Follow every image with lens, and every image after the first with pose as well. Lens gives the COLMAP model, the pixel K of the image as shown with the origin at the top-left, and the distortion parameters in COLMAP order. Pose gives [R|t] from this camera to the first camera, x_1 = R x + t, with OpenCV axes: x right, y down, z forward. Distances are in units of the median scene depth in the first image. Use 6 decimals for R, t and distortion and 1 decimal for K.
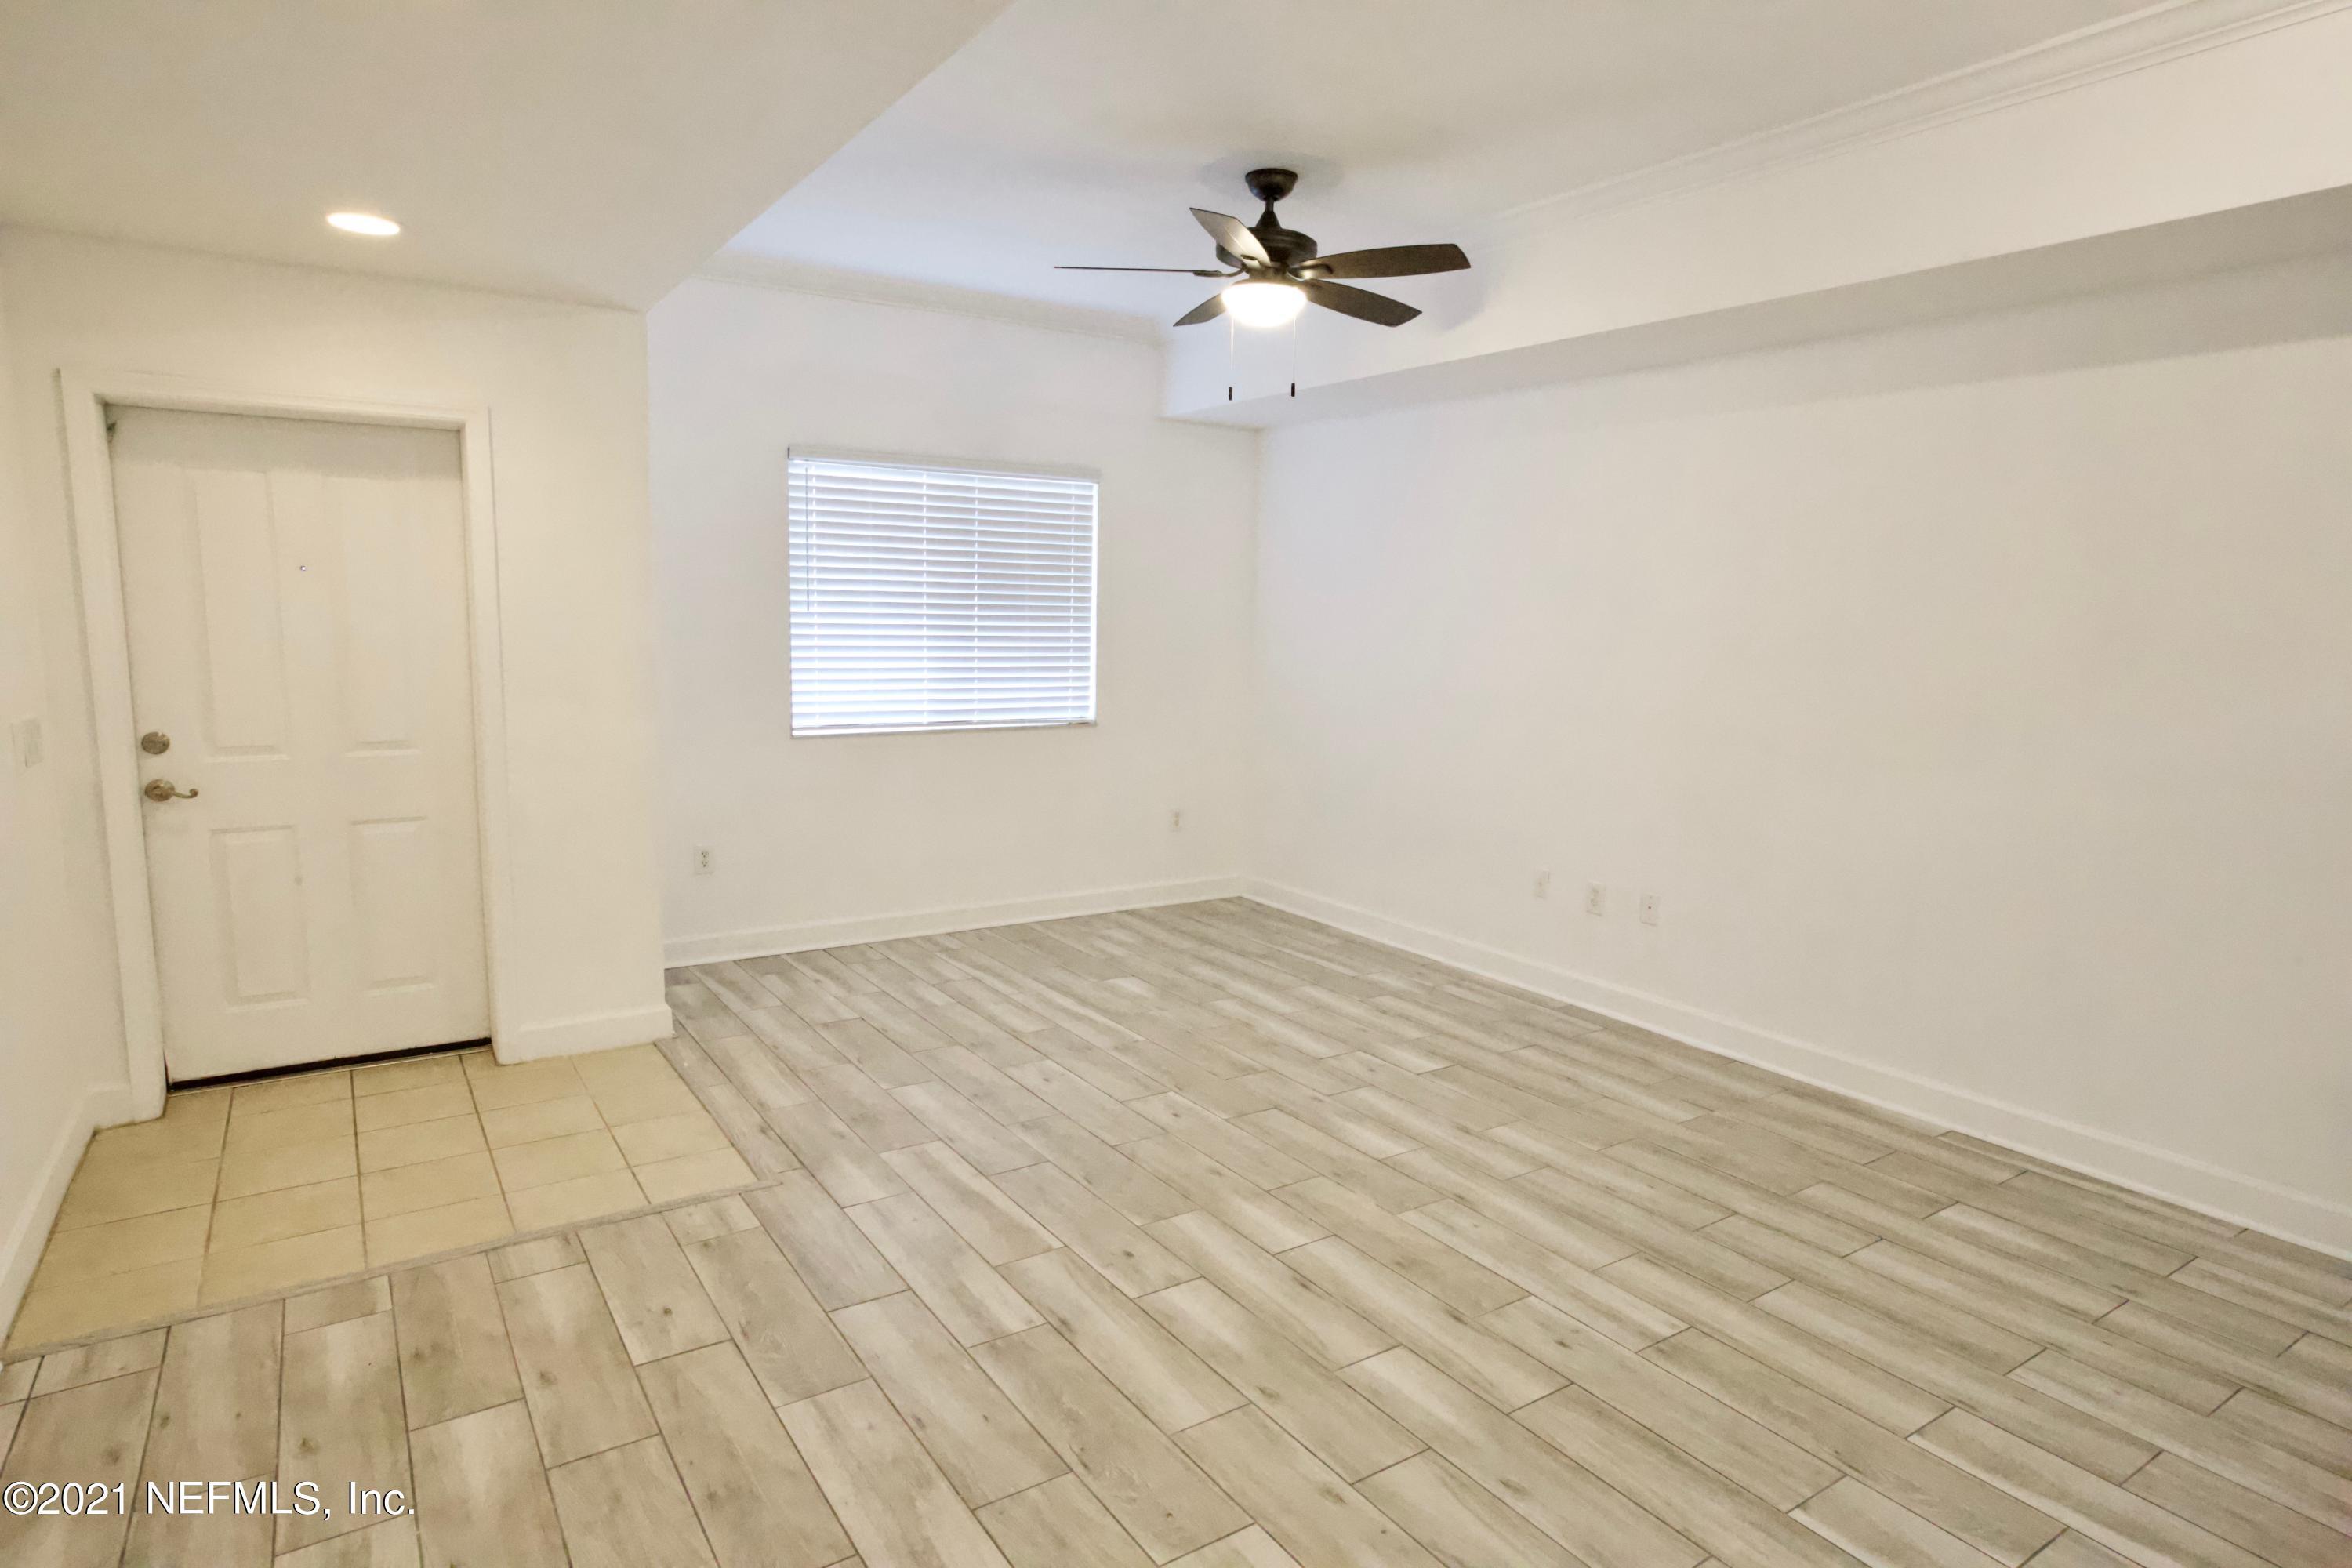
lens RADIAL K [[1292.6, 0, 1164.2], [0, 1292.6, 792.9], [0, 0, 1]] dist [-0.068616, 0.064662]
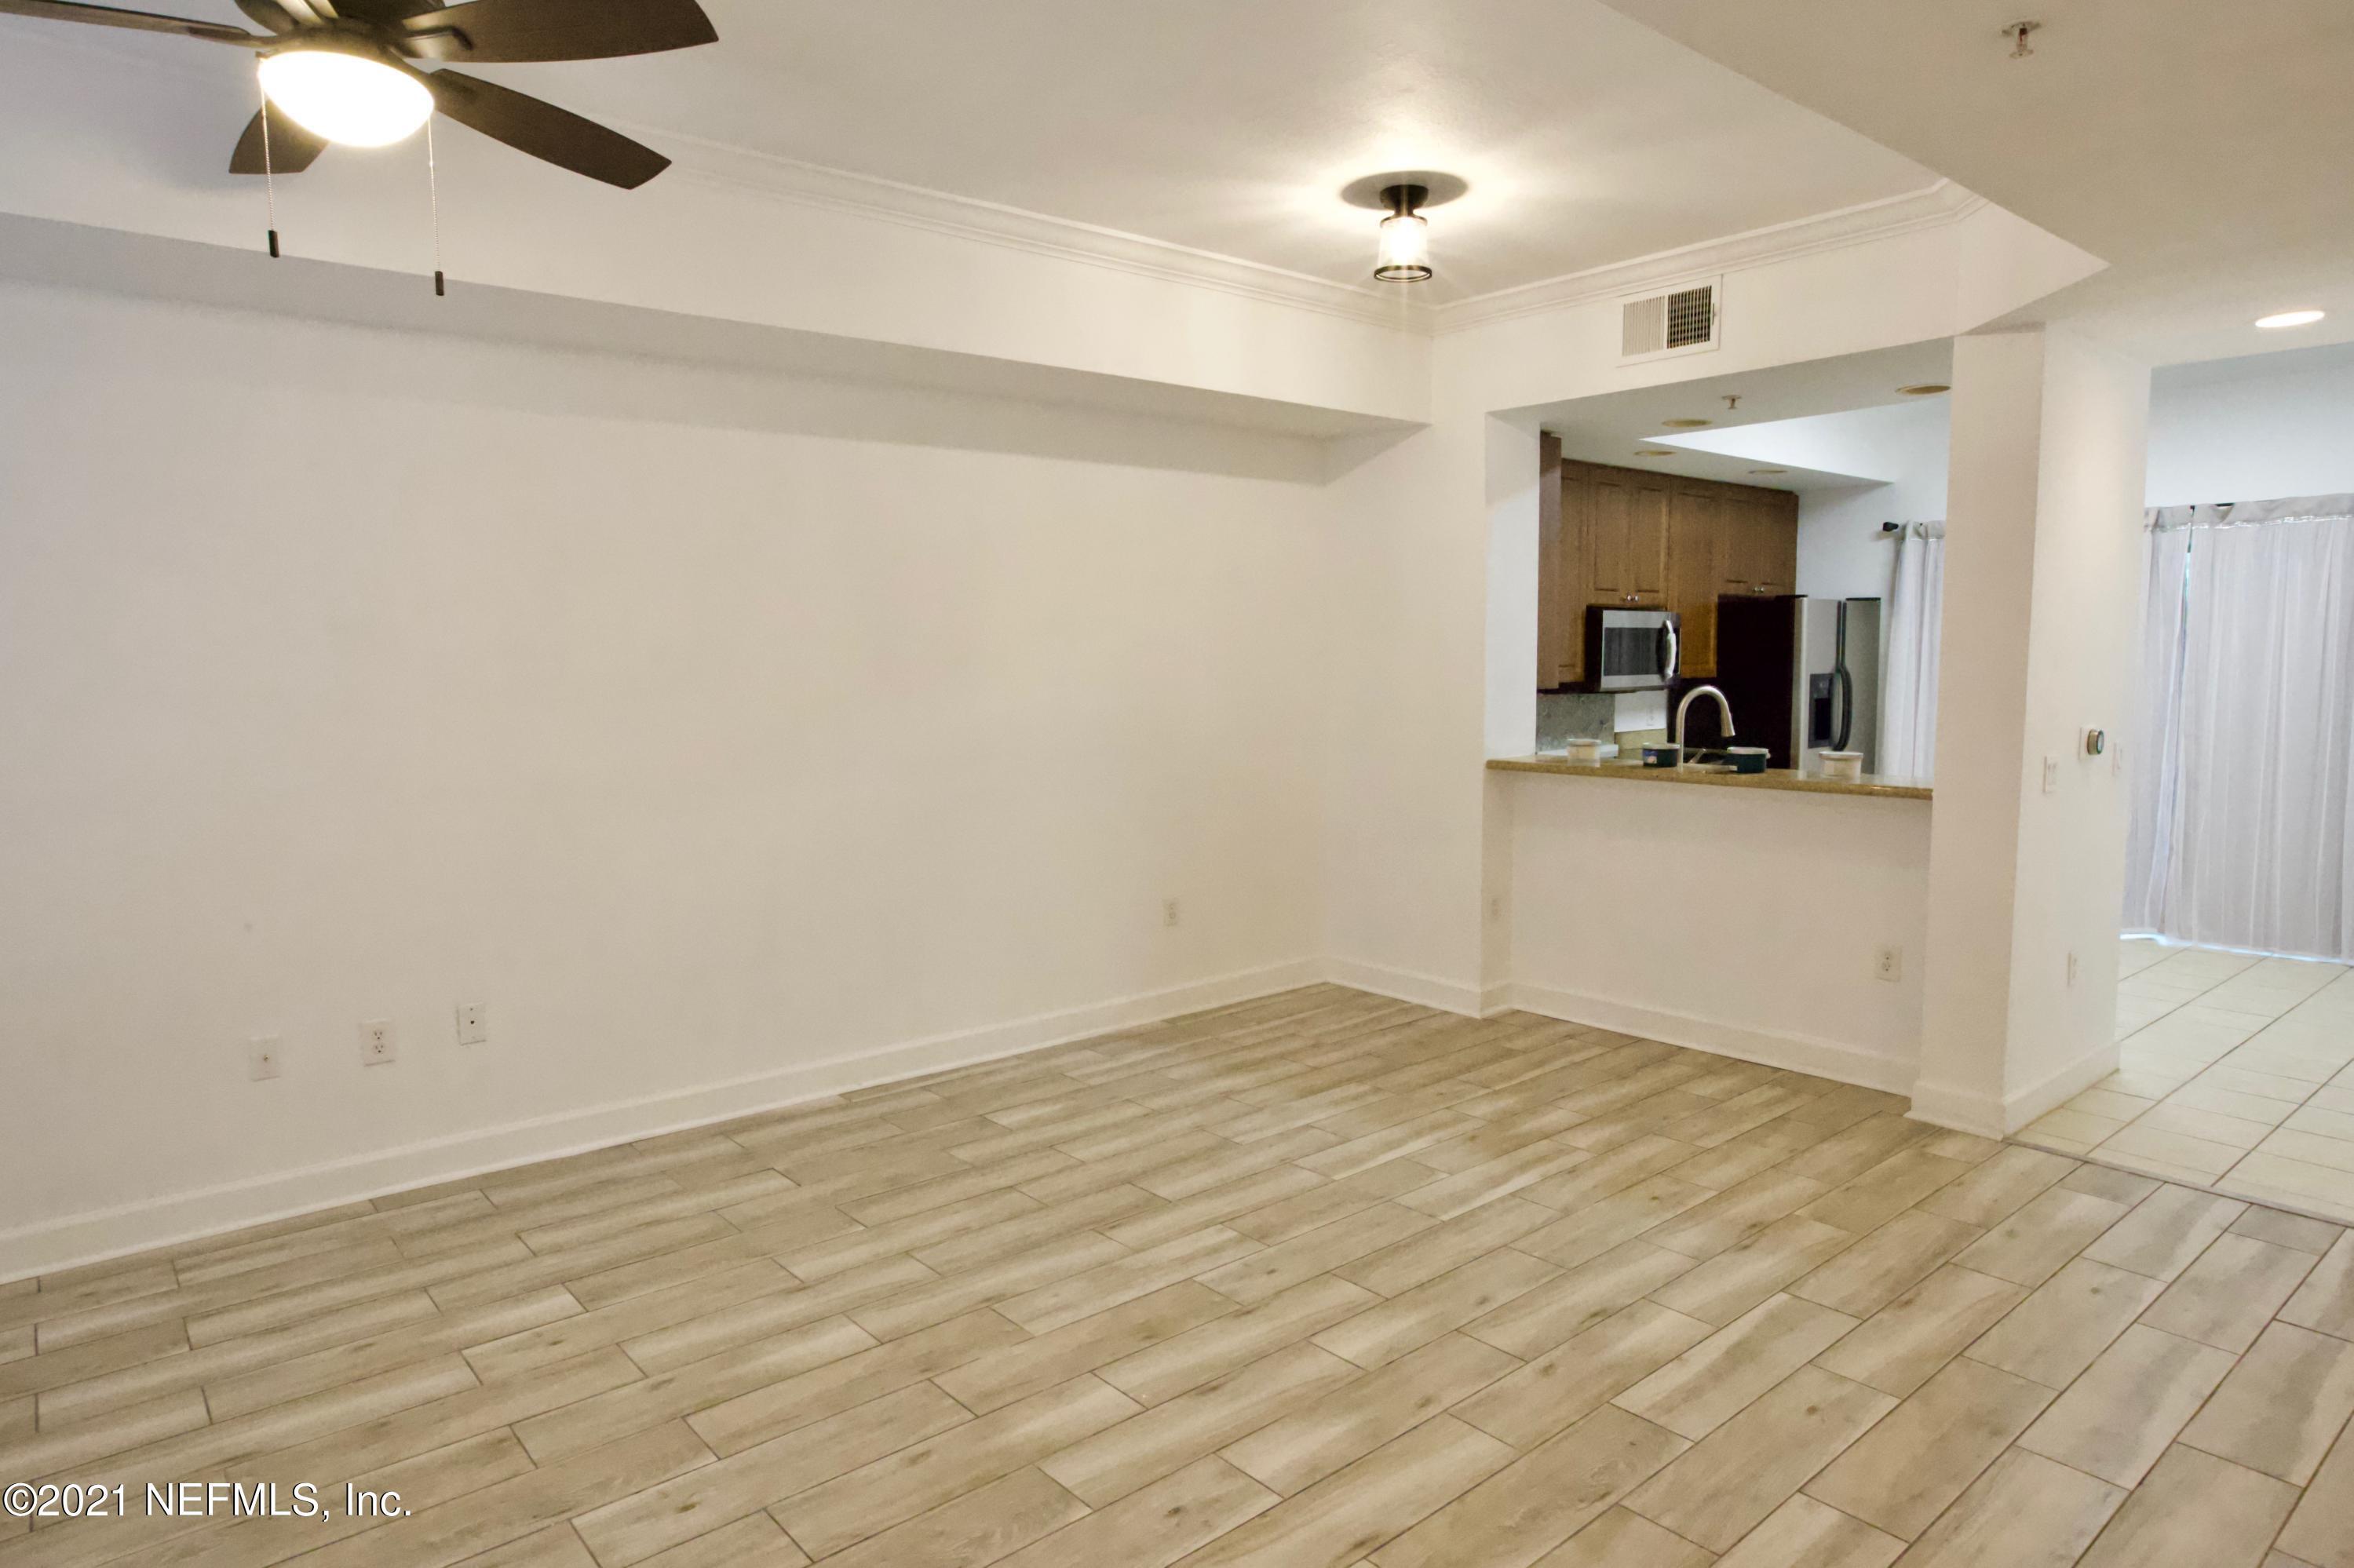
lens RADIAL K [[1385.6, 0, 1172.6], [0, 1385.6, 831.3], [0, 0, 1]] dist [-0.032770, 0.033673]
pose [[-0.118085, -0.149837, 0.981634, -0.608718], [0.144526, 0.975431, 0.166275, -0.129484], [-0.982430, 0.161506, -0.093528, 0.814892]]
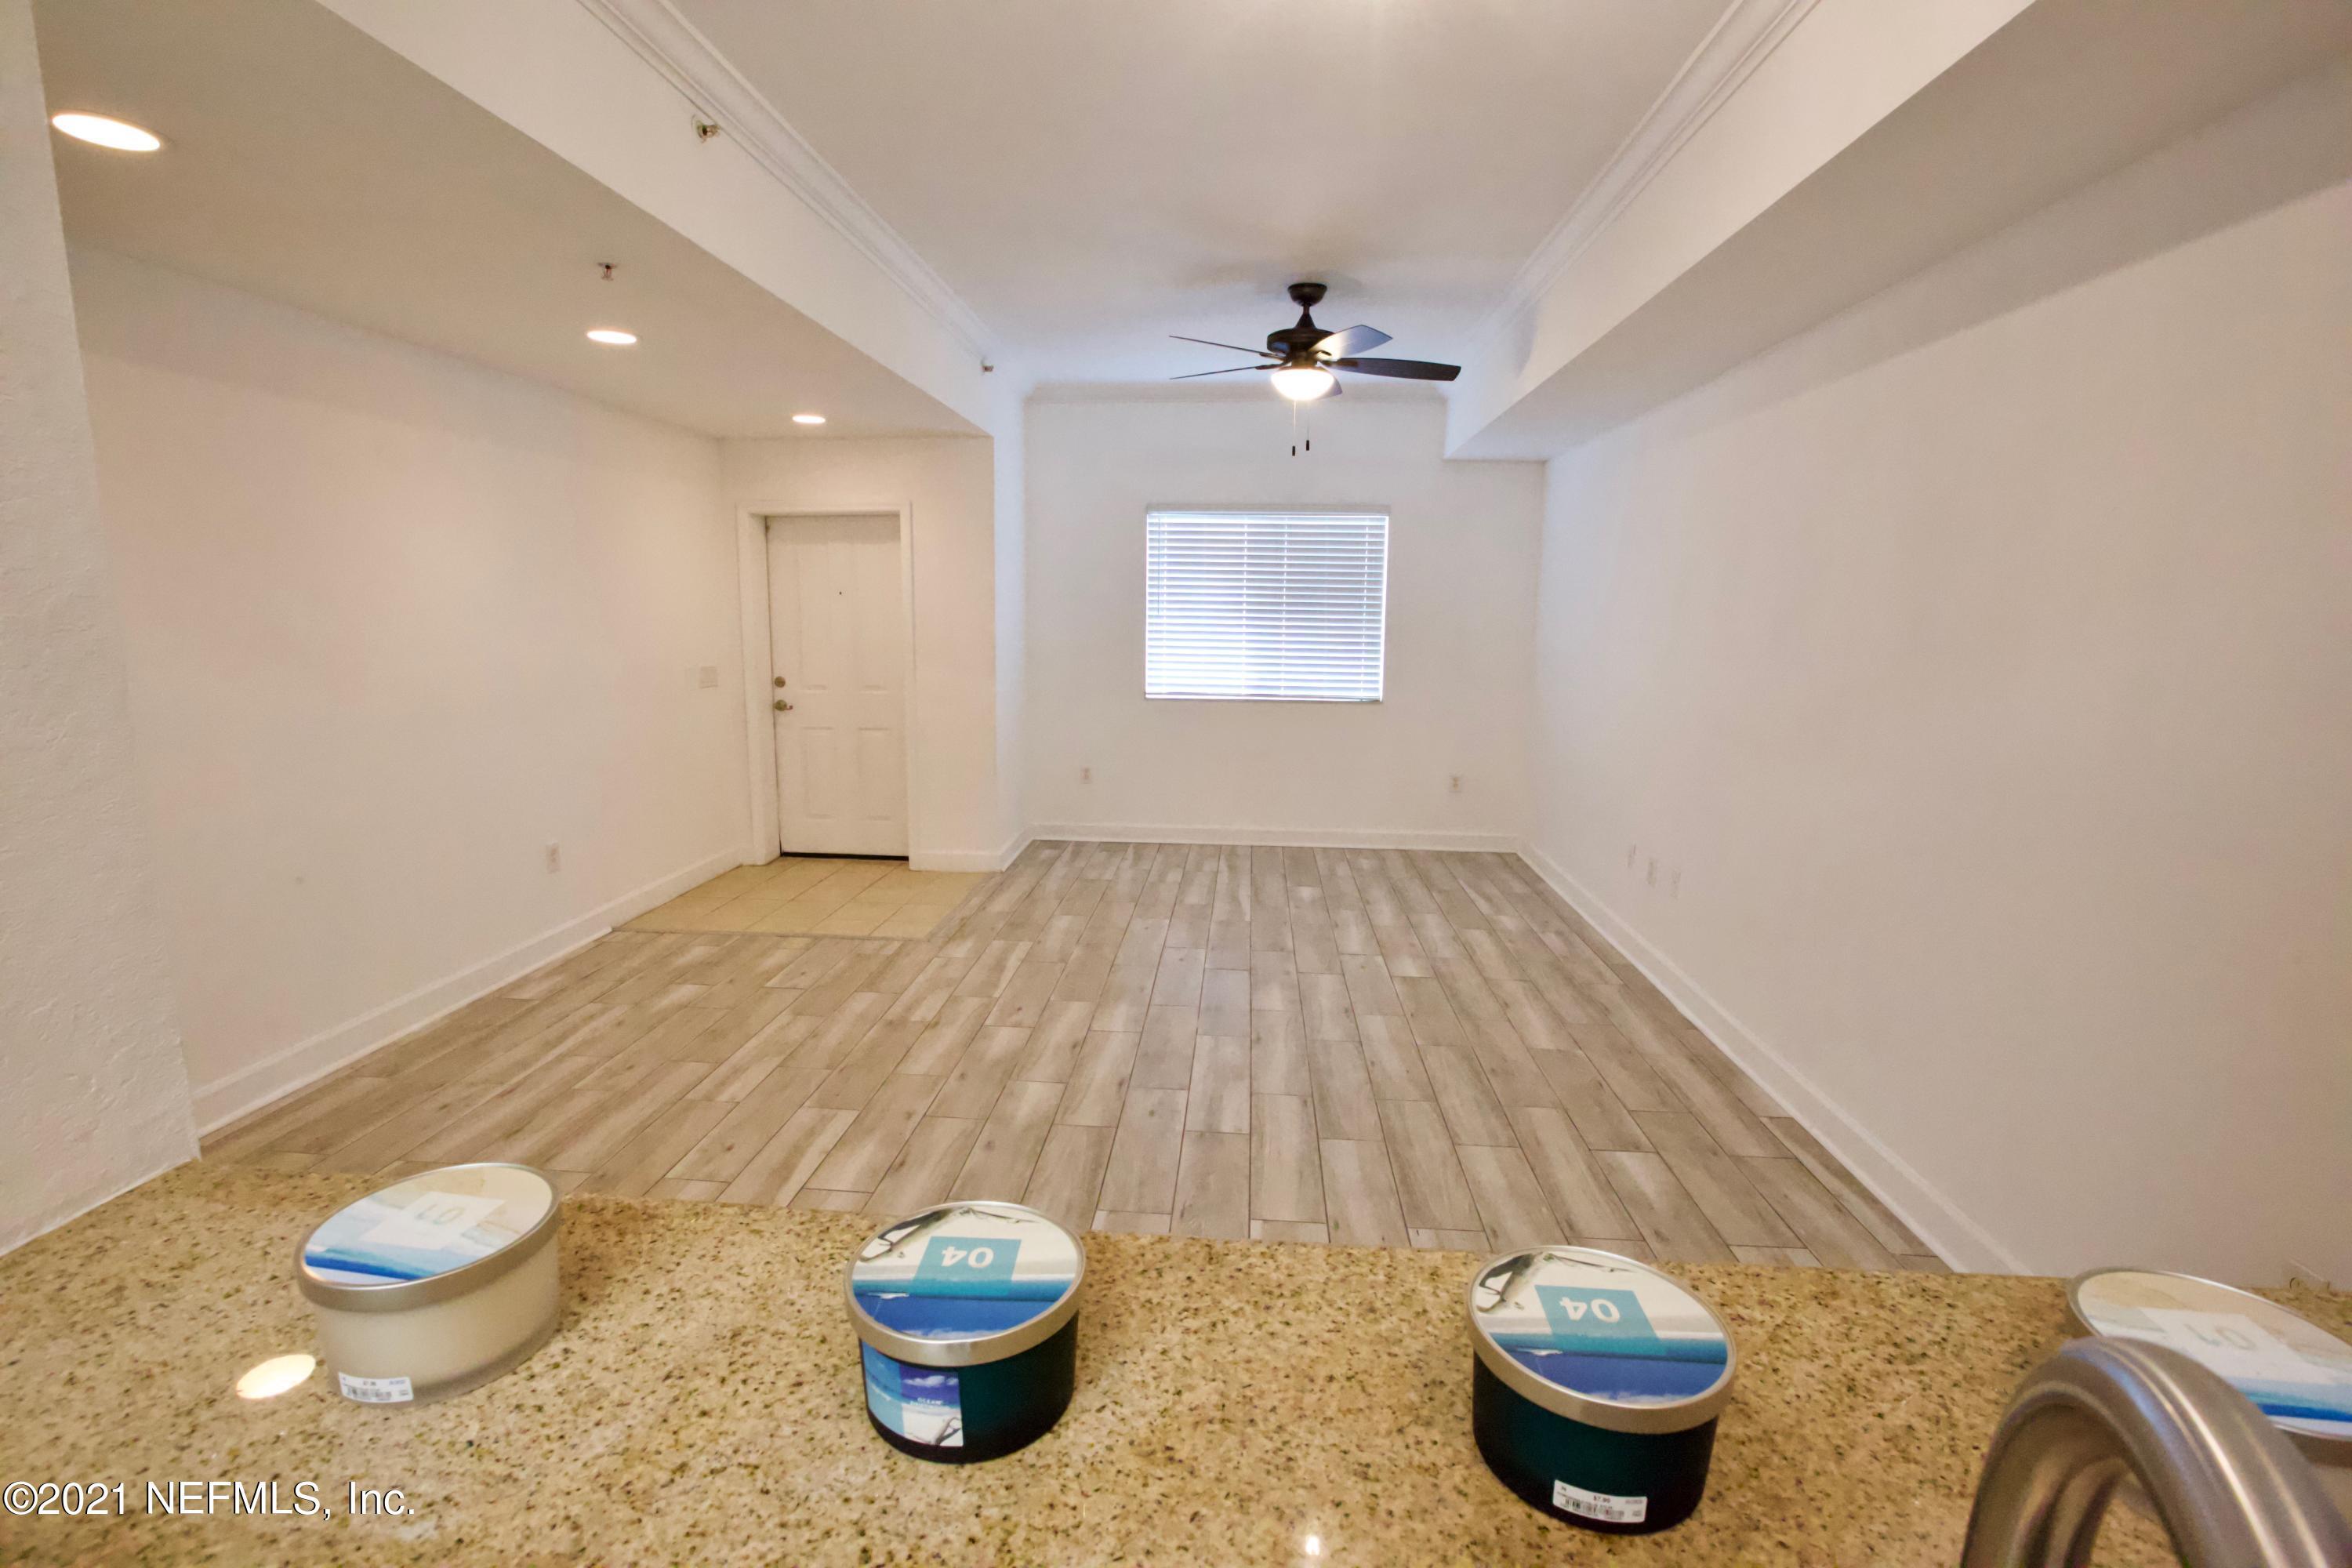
lens RADIAL K [[1074.8, 0, 1169.7], [0, 1074.8, 792.9], [0, 0, 1]] dist [-0.067267, 0.031400]
pose [[0.790702, 0.091443, -0.605333, 0.735115], [-0.080938, 0.995717, 0.044691, 0.010765], [0.606827, 0.013657, 0.794717, 0.031277]]
